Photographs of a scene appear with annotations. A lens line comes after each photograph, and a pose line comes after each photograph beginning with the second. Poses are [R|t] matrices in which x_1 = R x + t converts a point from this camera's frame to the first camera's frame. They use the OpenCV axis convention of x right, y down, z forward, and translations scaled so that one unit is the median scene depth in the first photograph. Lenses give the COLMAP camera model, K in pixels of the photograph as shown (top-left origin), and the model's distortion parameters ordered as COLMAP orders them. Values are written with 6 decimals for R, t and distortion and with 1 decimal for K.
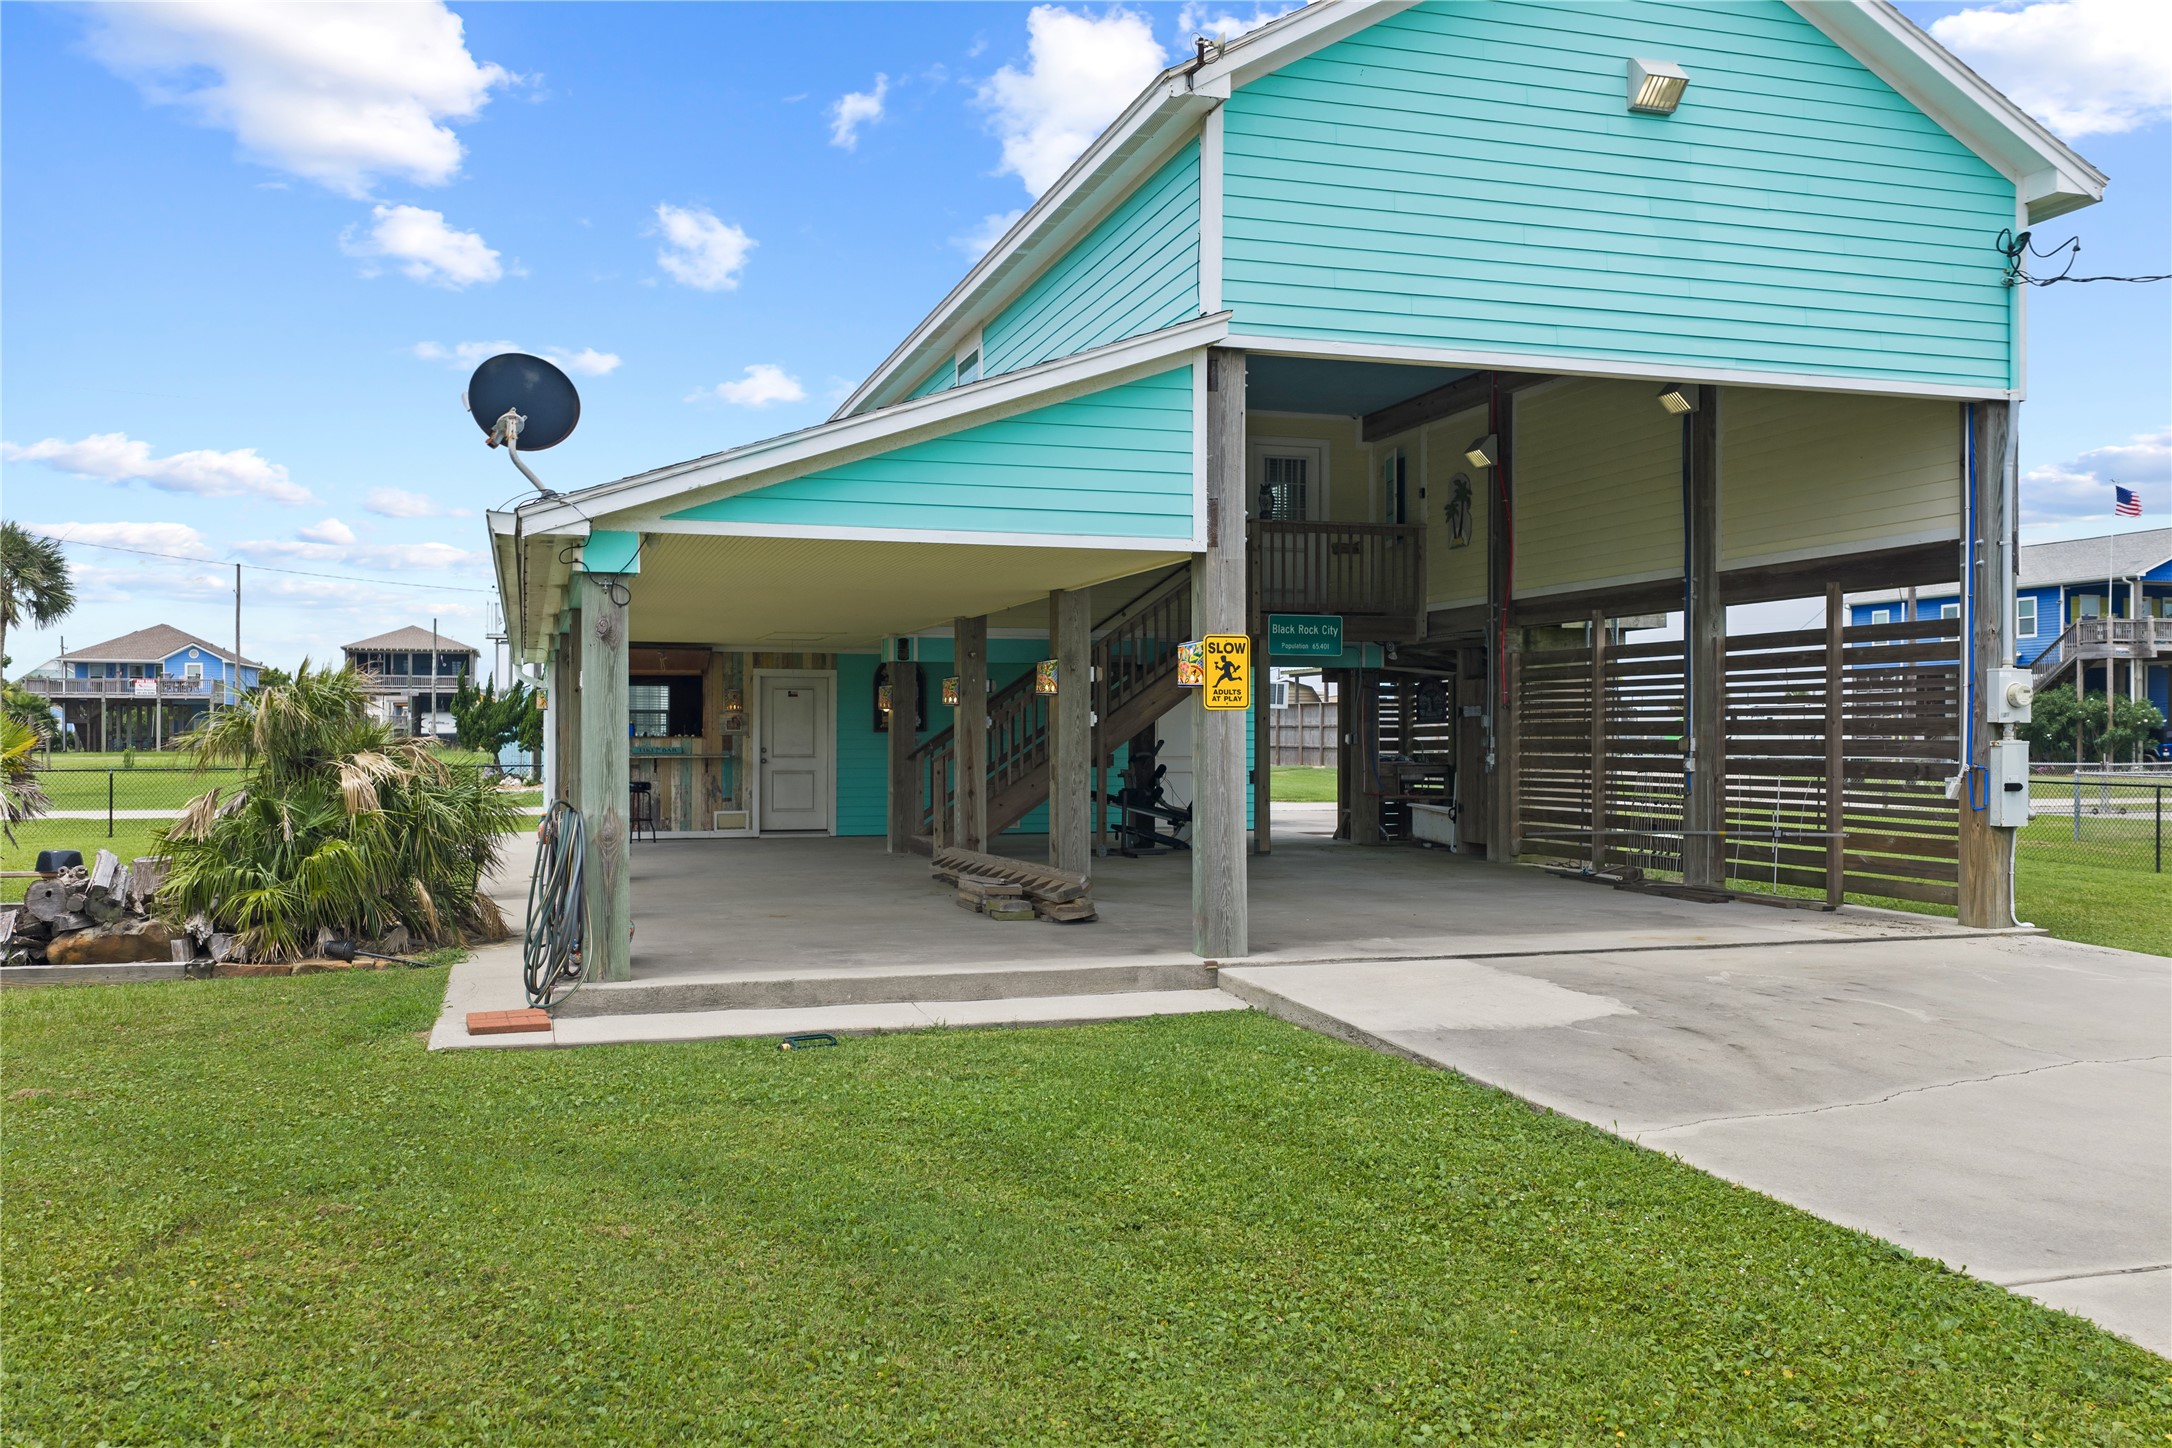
lens RADIAL K [[1790.7, 0, 1086.2], [0, 1790.7, 738.3], [0, 0, 1]] dist [0.032694, -0.072062]
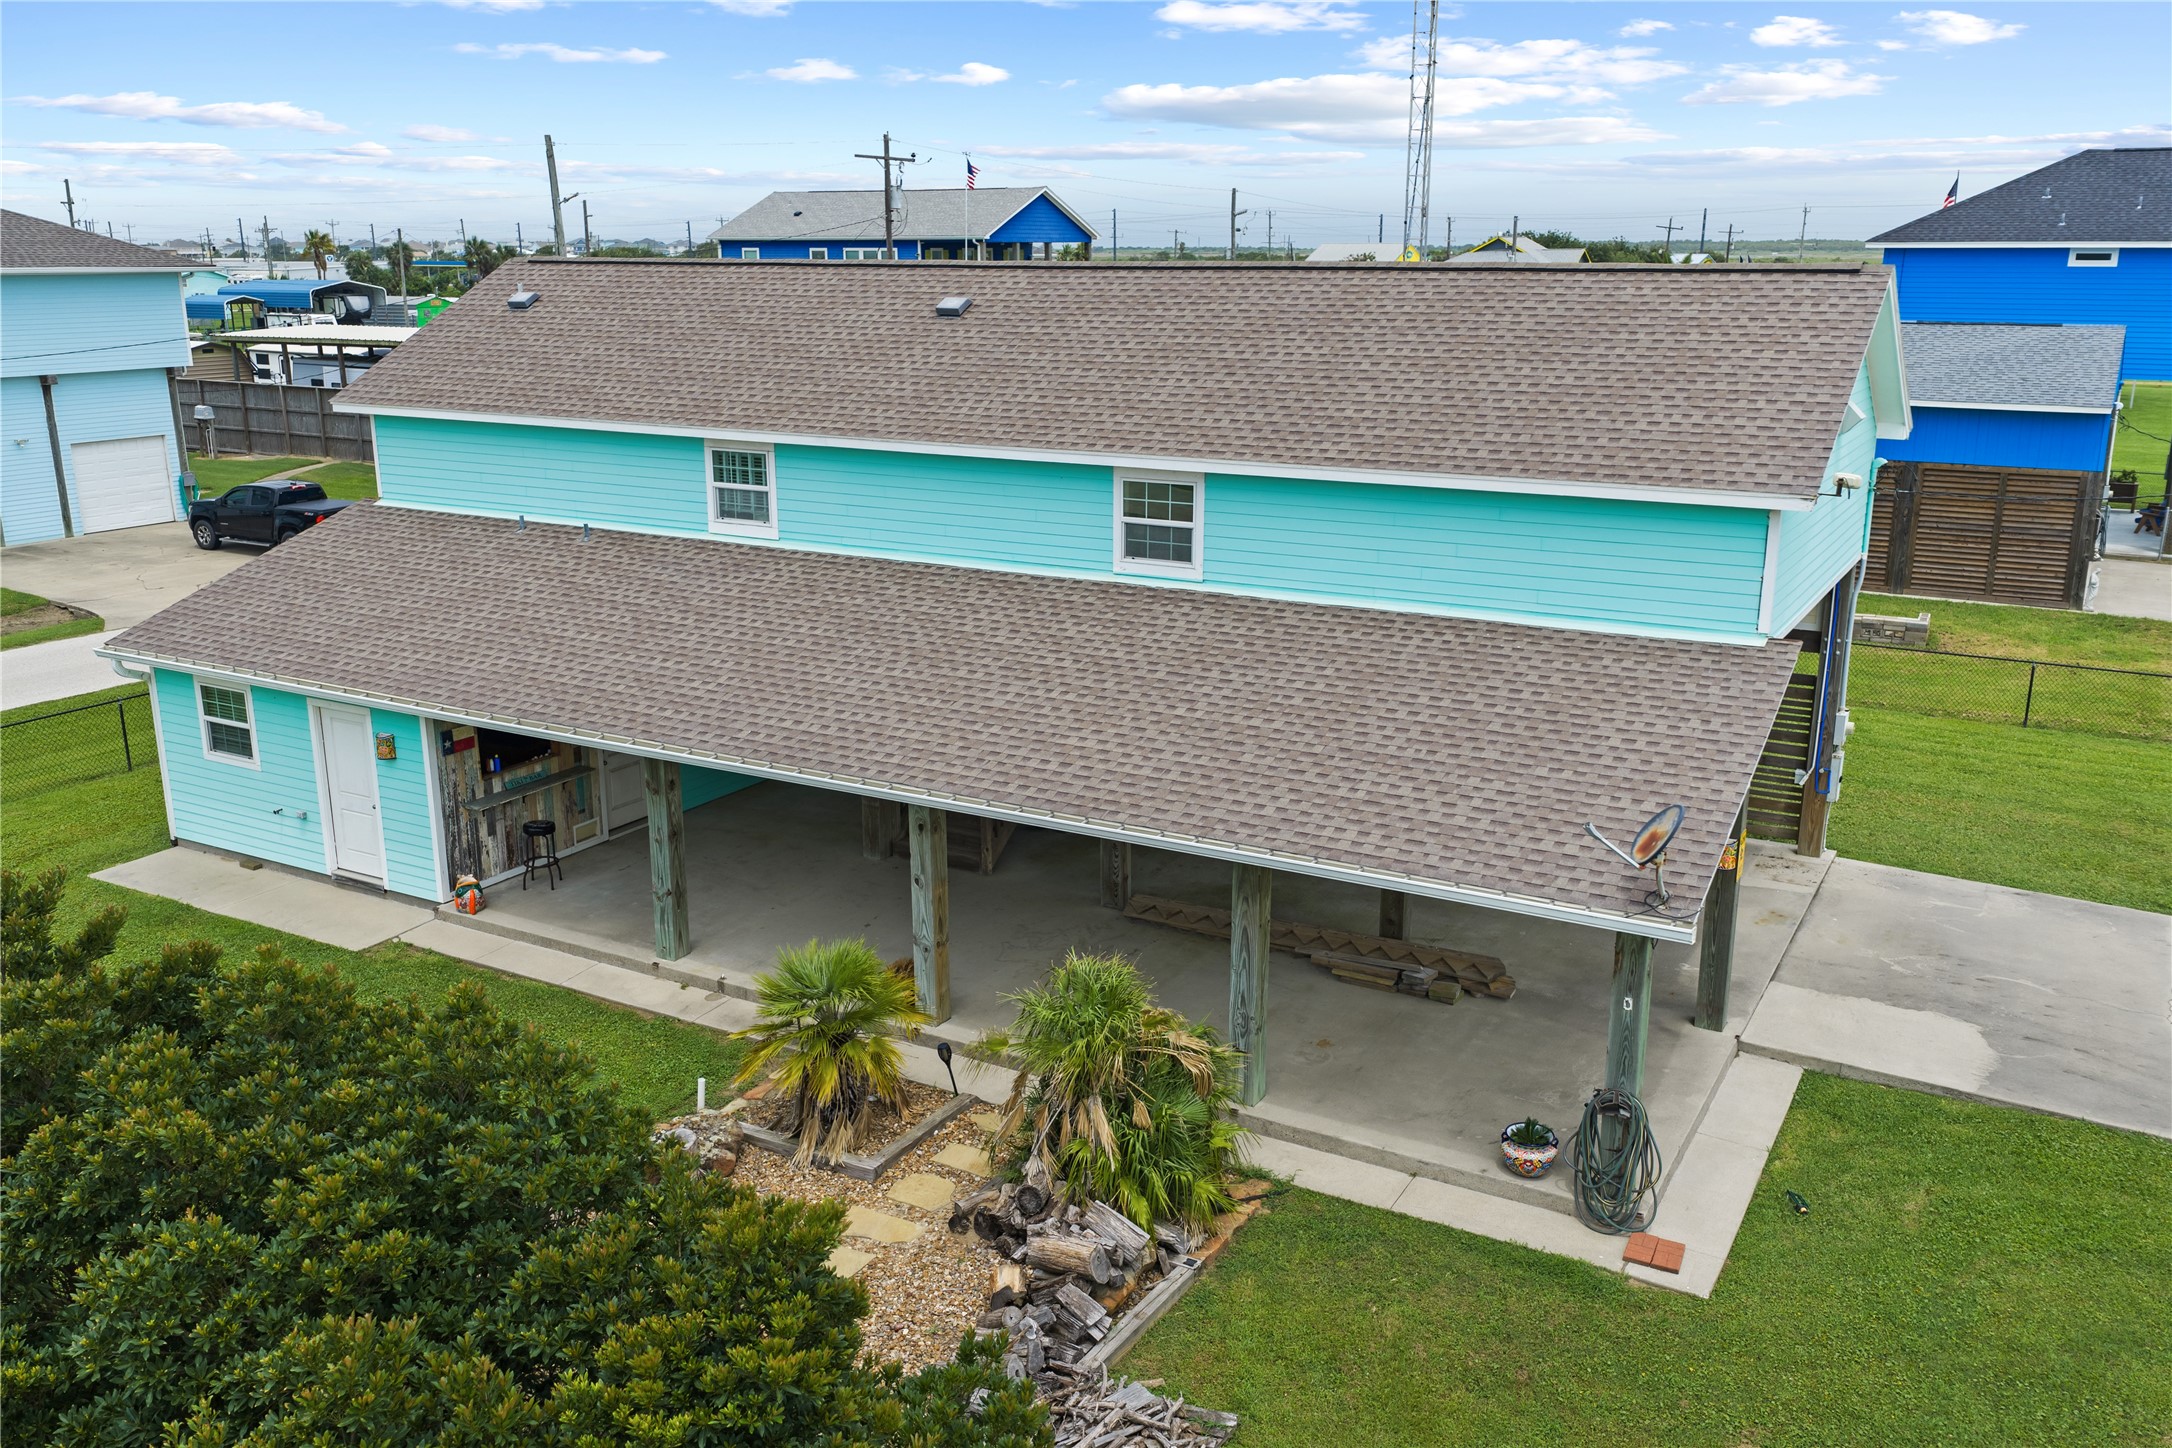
lens RADIAL K [[1798.3, 0, 1086.0], [0, 1798.3, 724.0], [0, 0, 1]] dist [0.006536, -0.004644]
pose [[0.732616, -0.175931, 0.657512, -1.323221], [0.003101, 0.966870, 0.255250, -0.539065], [-0.680635, -0.184962, 0.708890, 0.306064]]
